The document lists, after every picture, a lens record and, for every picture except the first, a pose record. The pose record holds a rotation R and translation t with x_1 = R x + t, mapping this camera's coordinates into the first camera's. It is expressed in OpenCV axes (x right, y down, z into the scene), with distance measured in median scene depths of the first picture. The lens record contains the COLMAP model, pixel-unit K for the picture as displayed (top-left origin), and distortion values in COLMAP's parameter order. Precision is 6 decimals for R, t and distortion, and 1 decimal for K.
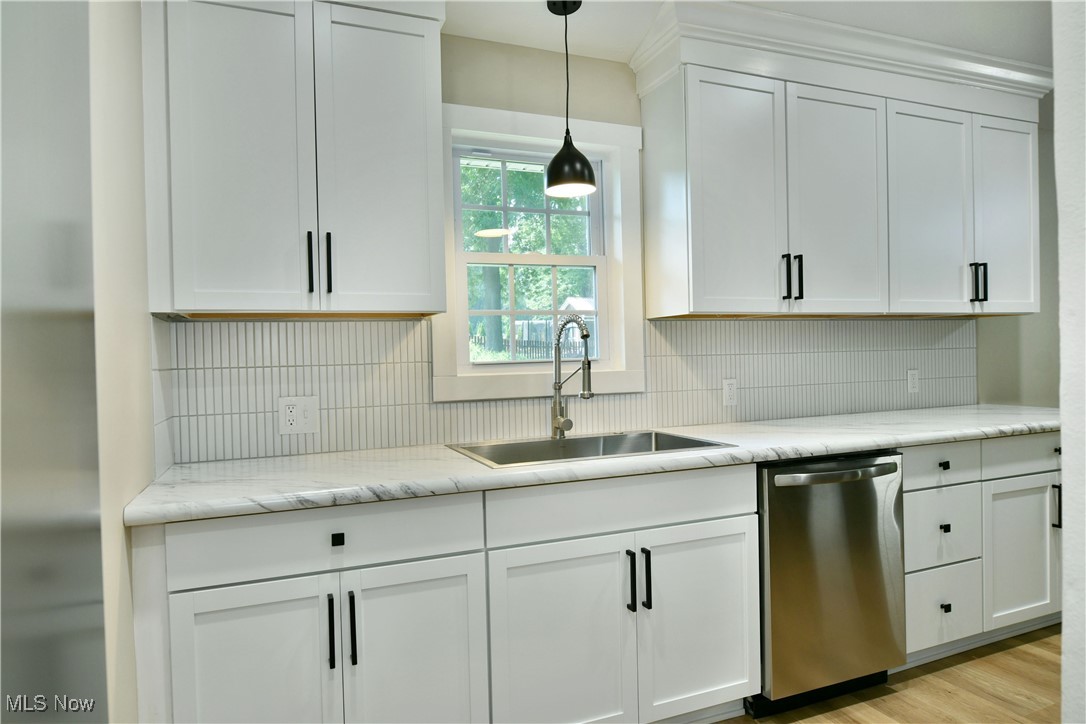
lens RADIAL K [[644.5, 0, 563.5], [0, 644.5, 366.6], [0, 0, 1]] dist [-0.001969, -0.003452]
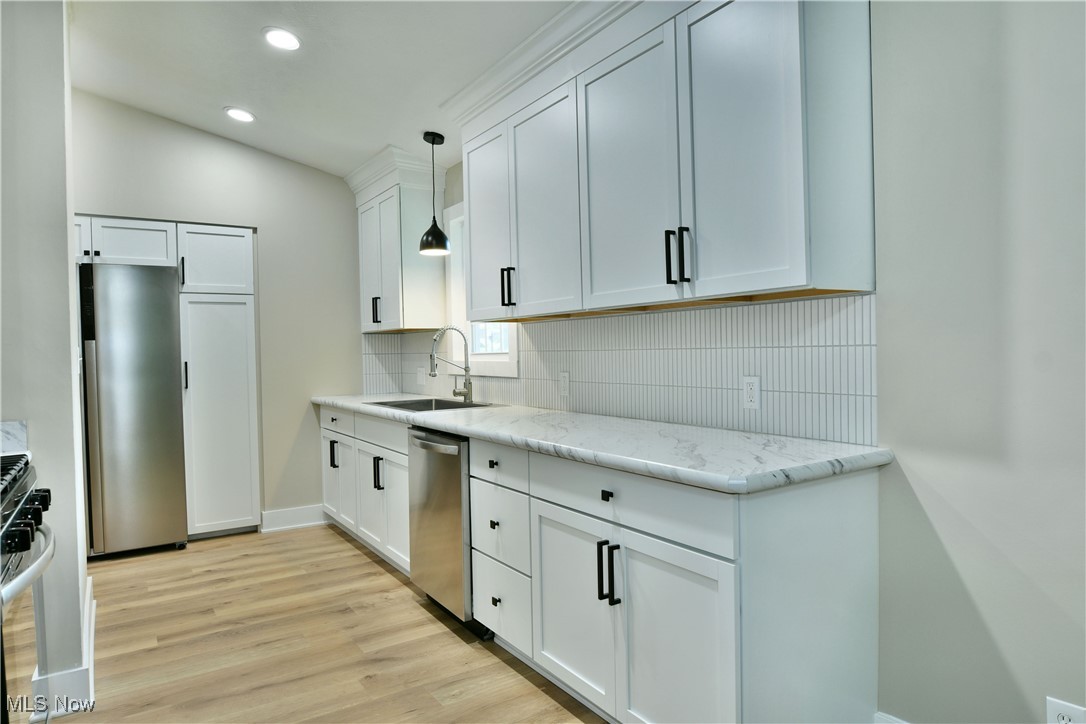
lens RADIAL K [[659.8, 0, 543.0], [0, 659.8, 362.0], [0, 0, 1]] dist [-0.015915, -0.002226]
pose [[0.175335, 0.036472, -0.983833, 1.642453], [-0.001763, 0.999324, 0.036732, -0.048652], [0.984507, -0.004706, 0.175280, 0.896427]]
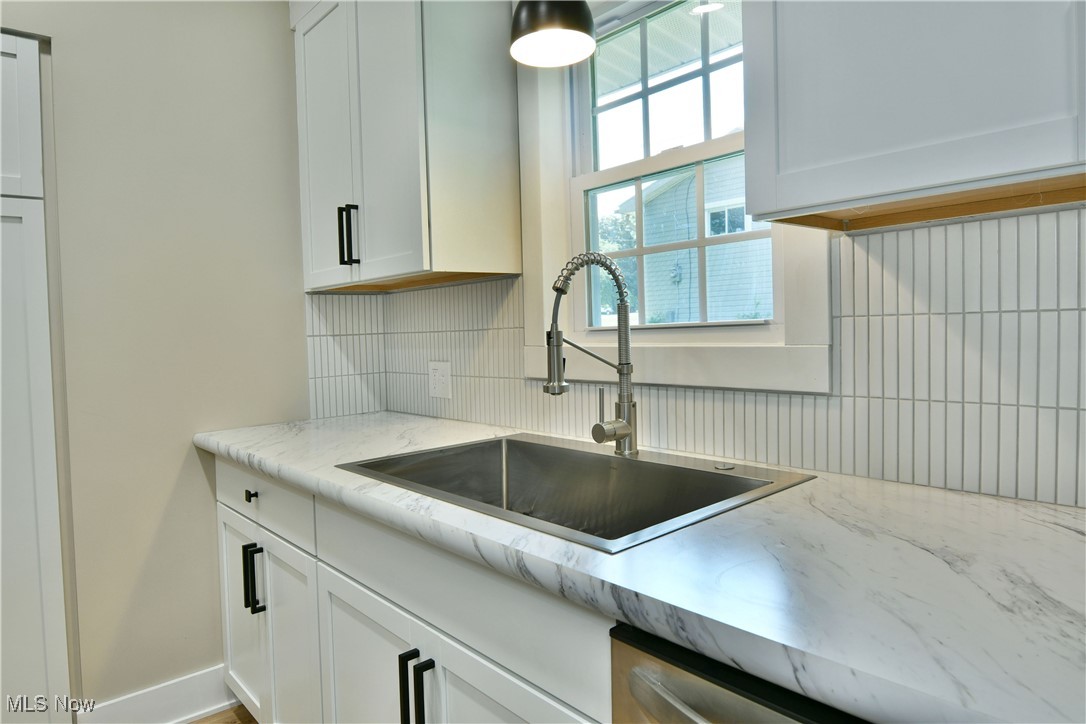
lens RADIAL K [[648.1, 0, 536.9], [0, 648.1, 324.5], [0, 0, 1]] dist [-0.015114, -0.000111]
pose [[0.315153, 0.006918, -0.949016, 0.549362], [0.017988, 0.999750, 0.013262, -0.021524], [0.948870, -0.021250, 0.314950, 0.725269]]
